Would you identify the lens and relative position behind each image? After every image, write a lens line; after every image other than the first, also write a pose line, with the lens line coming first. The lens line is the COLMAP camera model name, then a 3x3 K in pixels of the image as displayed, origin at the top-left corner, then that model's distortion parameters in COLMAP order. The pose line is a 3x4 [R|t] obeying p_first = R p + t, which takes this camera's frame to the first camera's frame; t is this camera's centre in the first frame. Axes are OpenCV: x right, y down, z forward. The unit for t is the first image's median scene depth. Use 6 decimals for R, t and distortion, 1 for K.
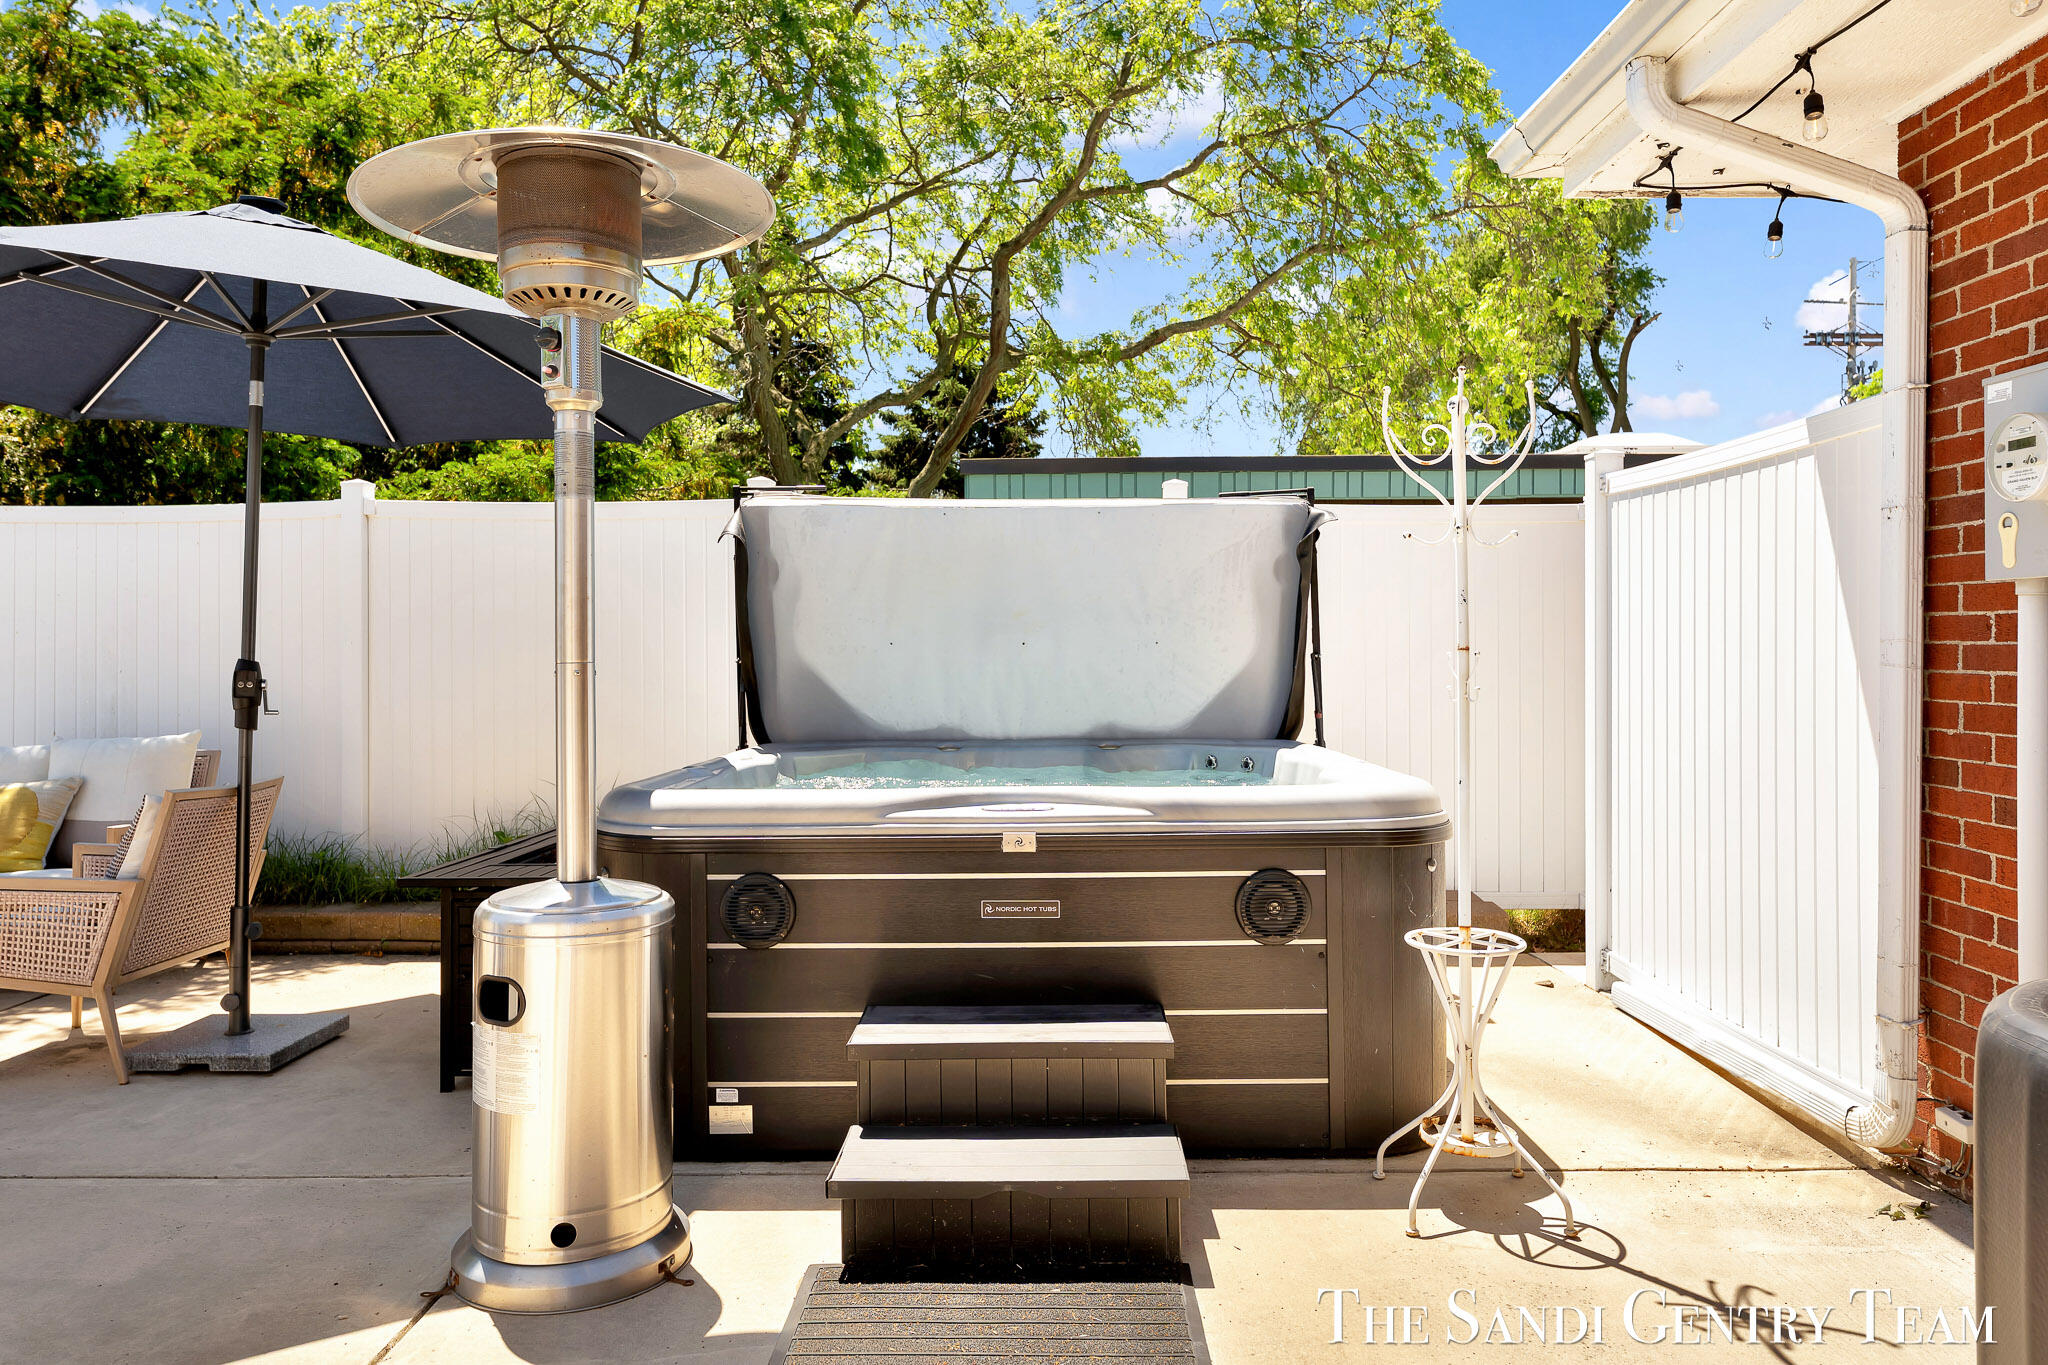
lens RADIAL K [[1375.9, 0, 1023.2], [0, 1375.9, 659.5], [0, 0, 1]] dist [0.000269, 0.003009]
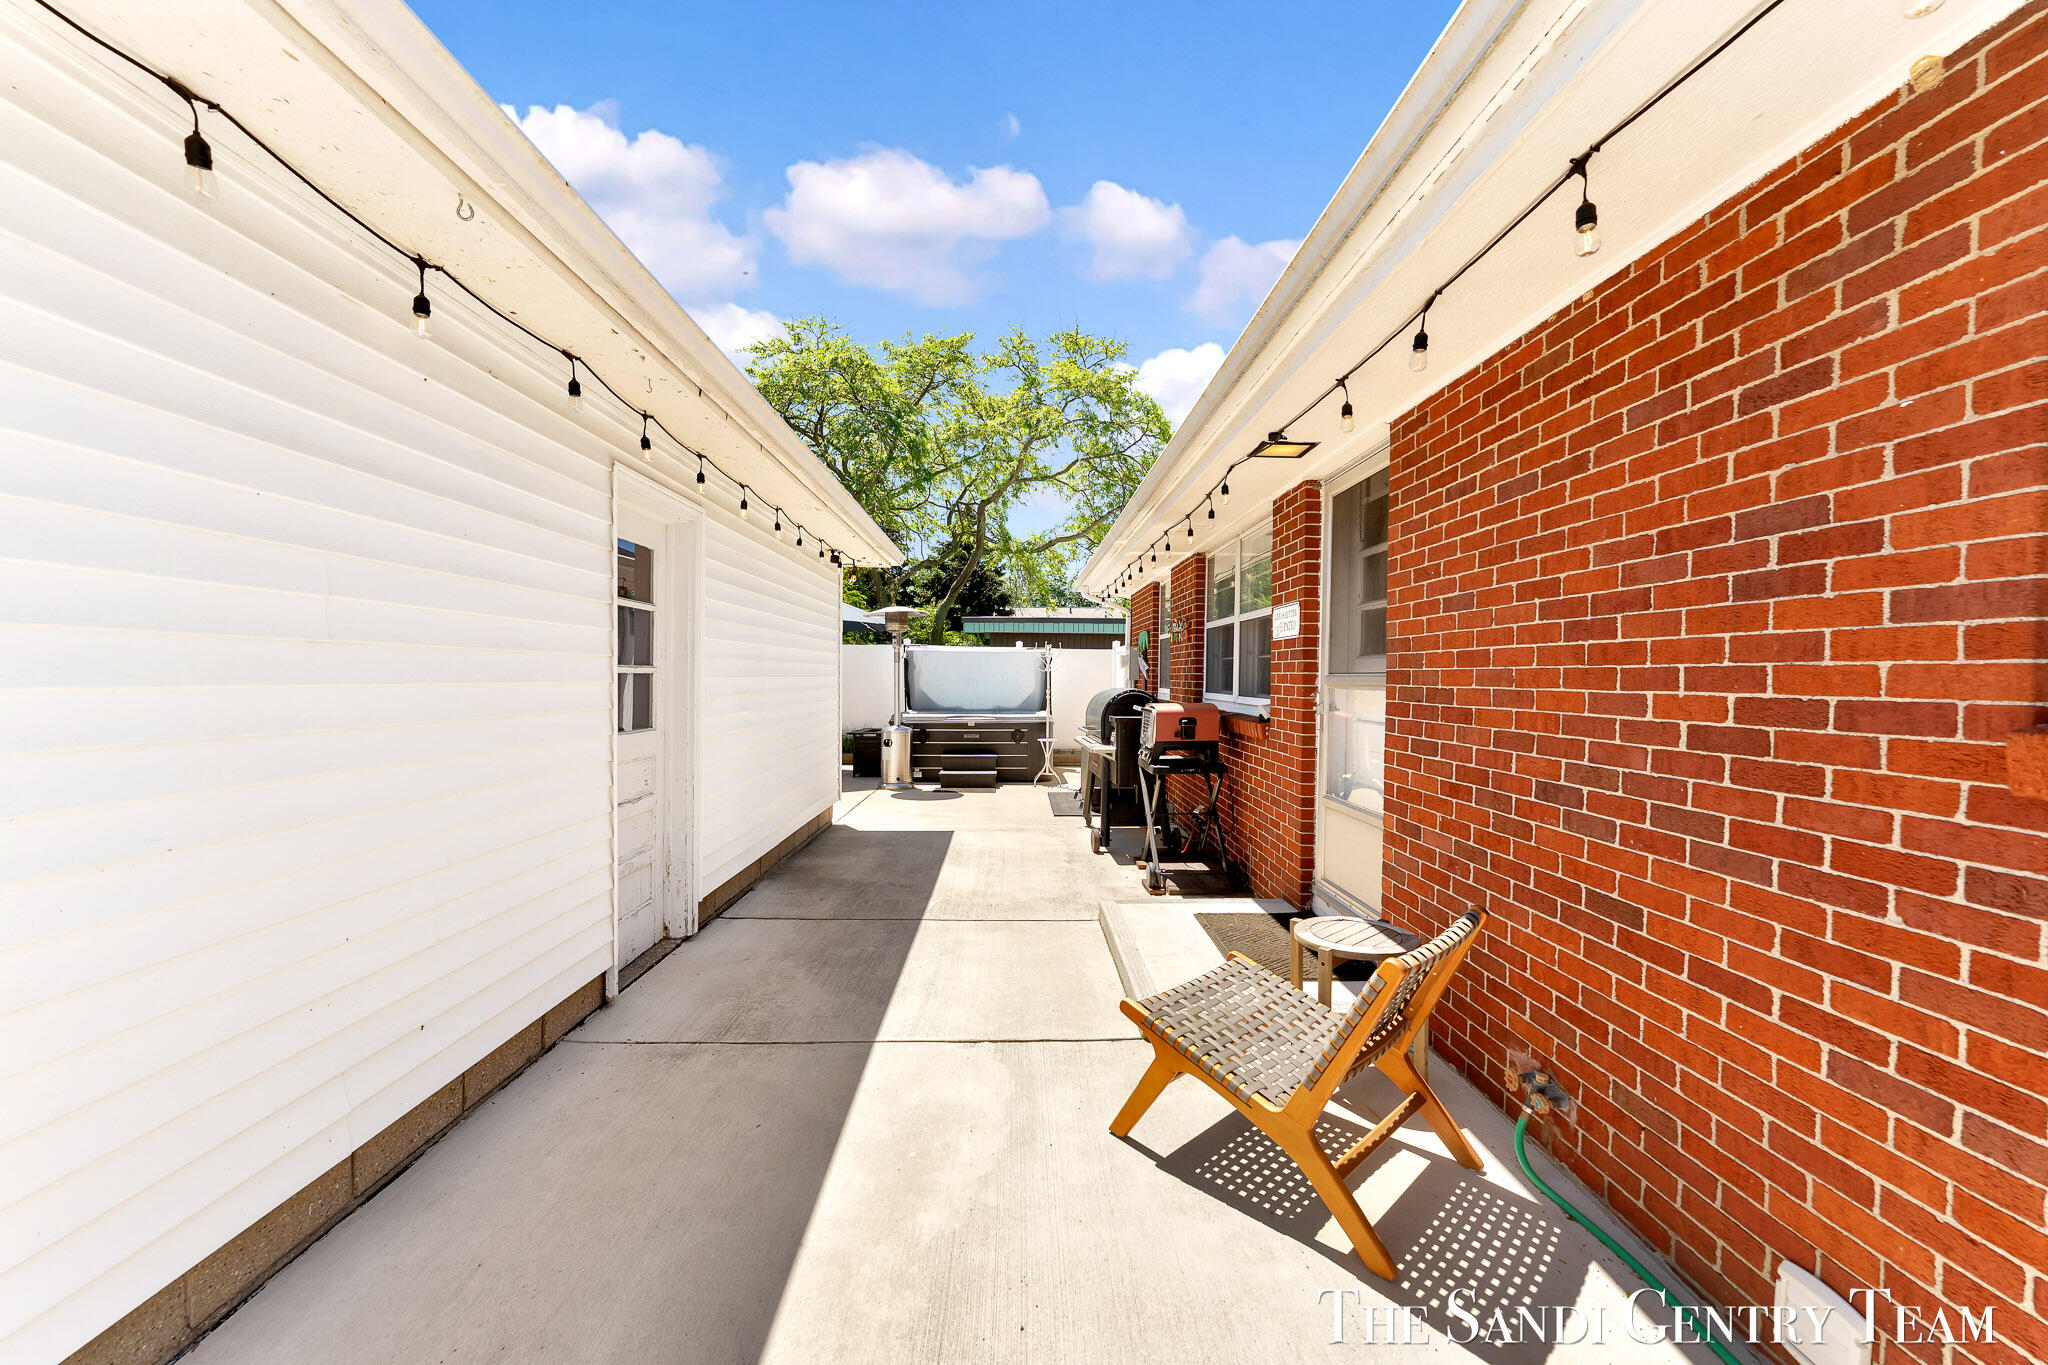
lens RADIAL K [[836.2, 0, 1021.6], [0, 836.2, 666.5], [0, 0, 1]] dist [-0.000845, -0.000489]
pose [[0.999616, 0.012369, 0.024808, 0.016897], [-0.011804, 0.999671, -0.022777, -0.003236], [-0.025081, 0.022475, 0.999433, -0.353027]]
